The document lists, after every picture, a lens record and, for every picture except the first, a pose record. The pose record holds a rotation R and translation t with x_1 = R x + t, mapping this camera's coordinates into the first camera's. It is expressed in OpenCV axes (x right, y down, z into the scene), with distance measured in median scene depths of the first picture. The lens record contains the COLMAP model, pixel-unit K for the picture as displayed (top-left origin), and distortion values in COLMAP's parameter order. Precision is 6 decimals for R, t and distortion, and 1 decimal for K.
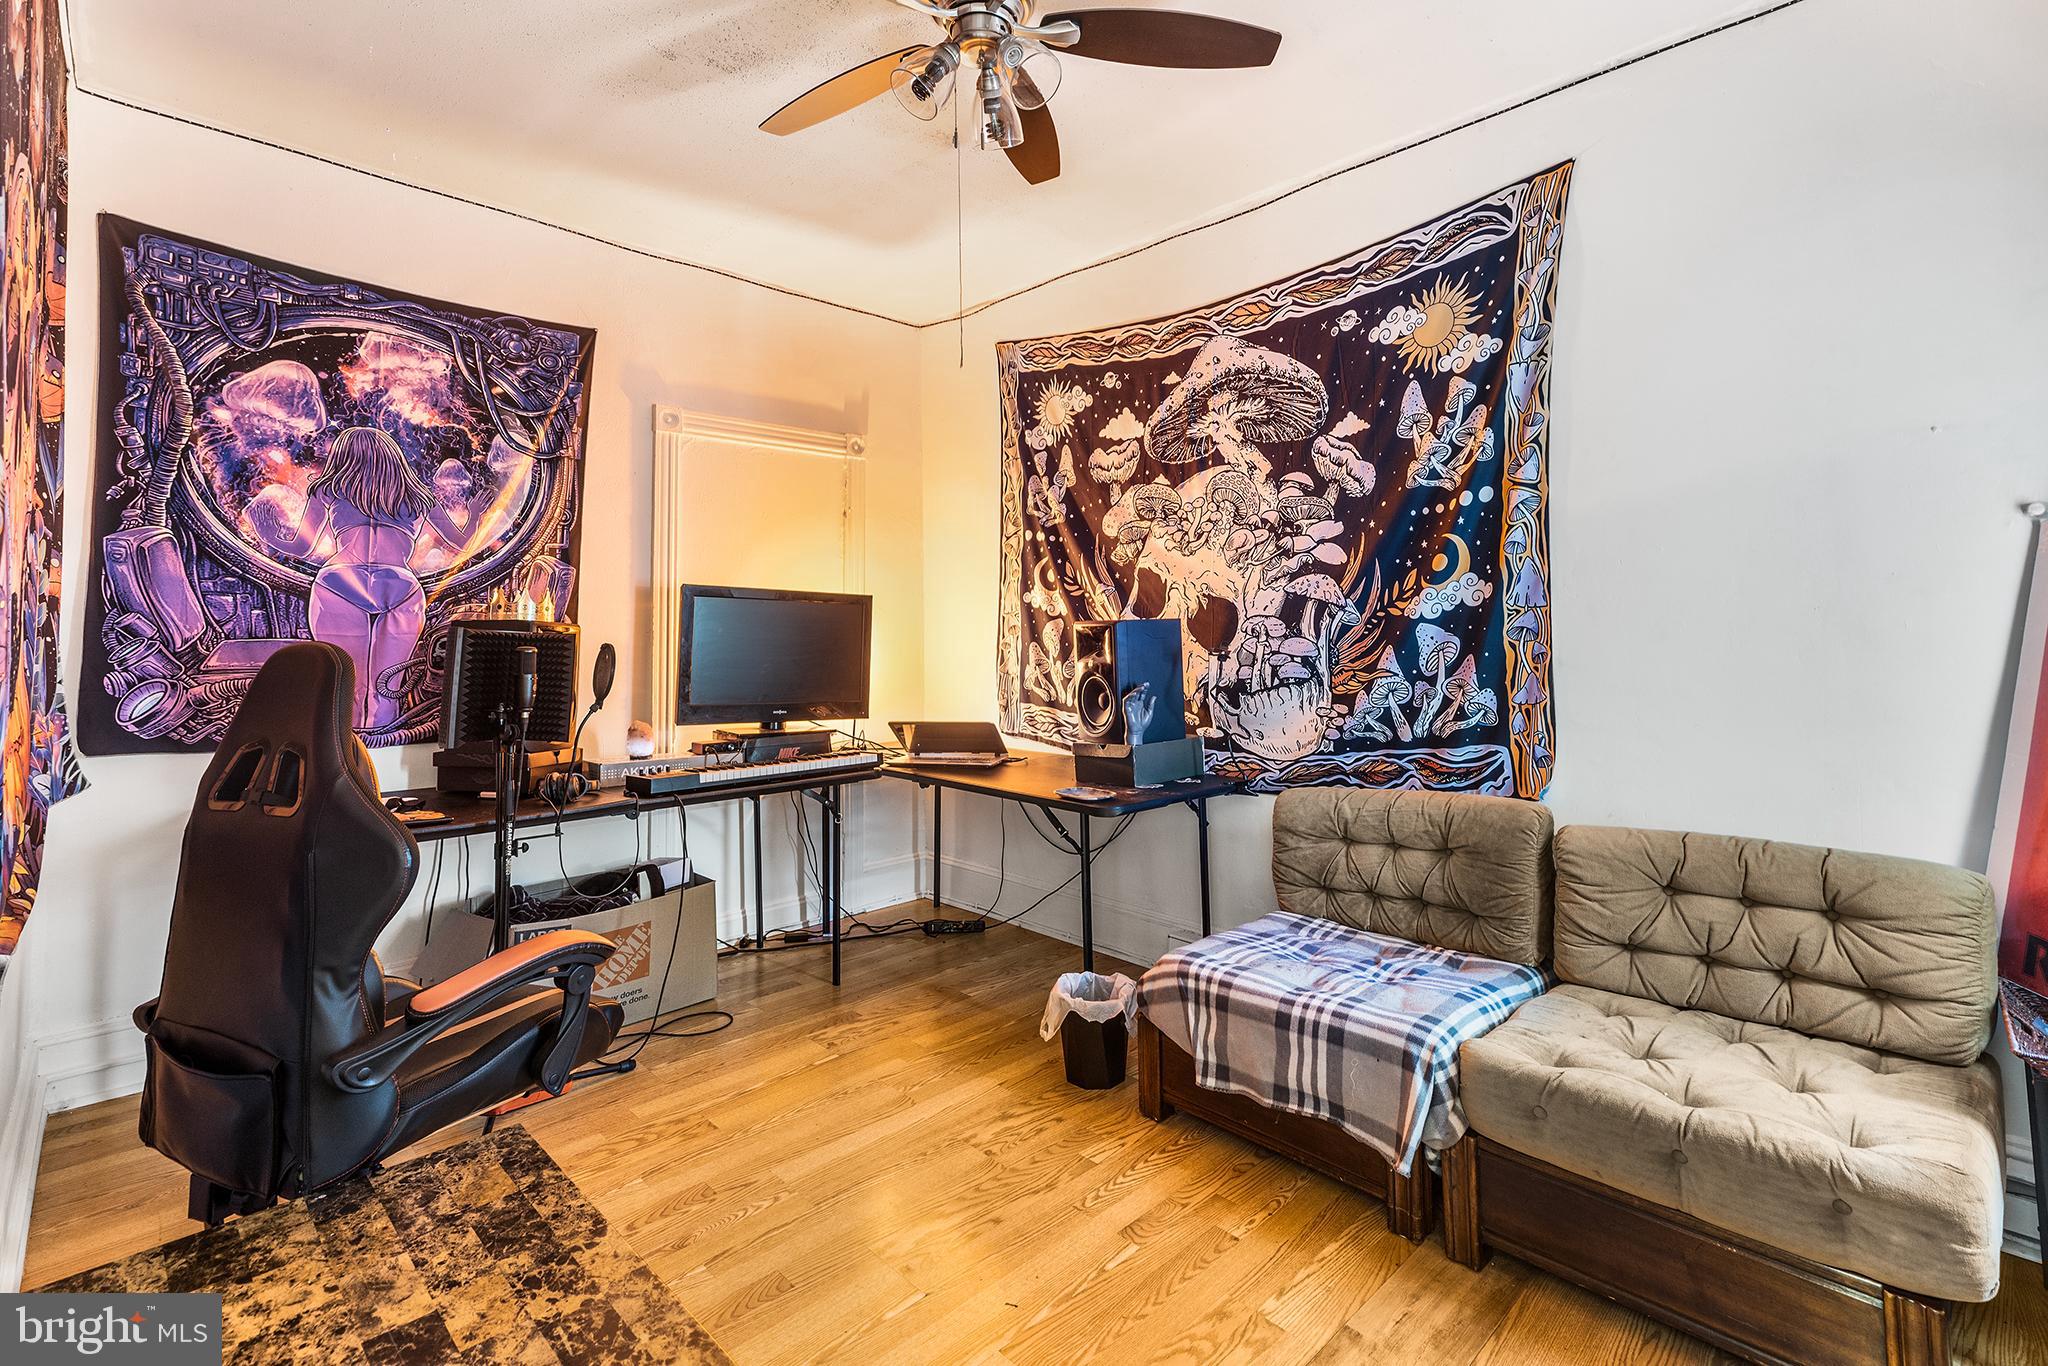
lens RADIAL K [[916.4, 0, 1061.4], [0, 916.4, 612.1], [0, 0, 1]] dist [0.002317, -0.000832]
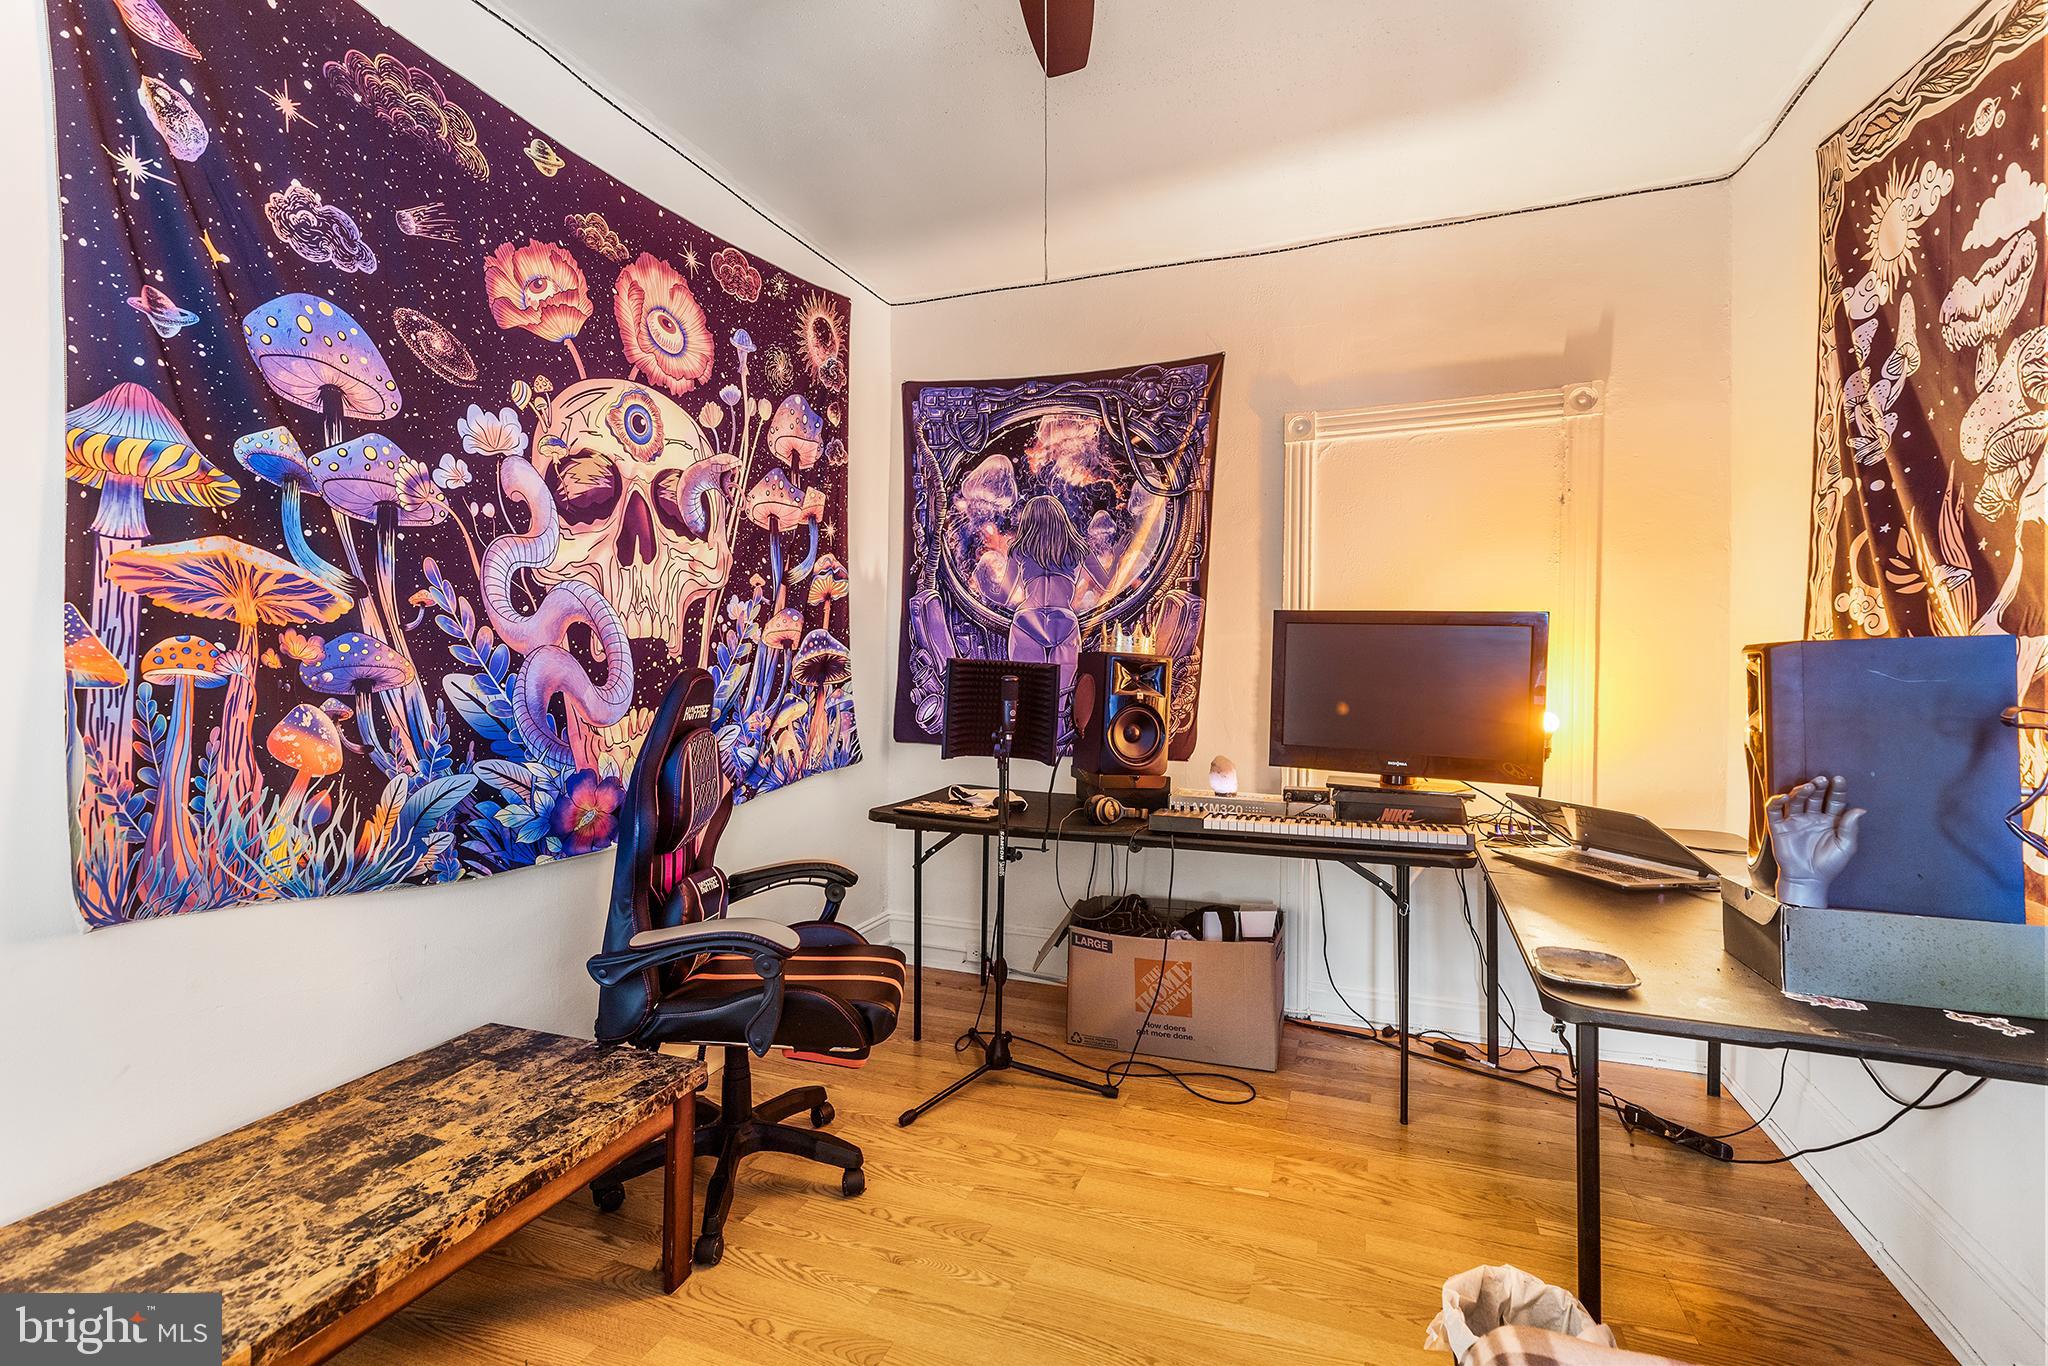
lens RADIAL K [[916.4, 0, 1037.7], [0, 916.4, 692.7], [0, 0, 1]] dist [0.002317, -0.000832]
pose [[0.418309, 0.031882, -0.907745, 0.337709], [0.015149, 0.999000, 0.042068, 0.009545], [0.908179, -0.031349, 0.417408, 0.443819]]
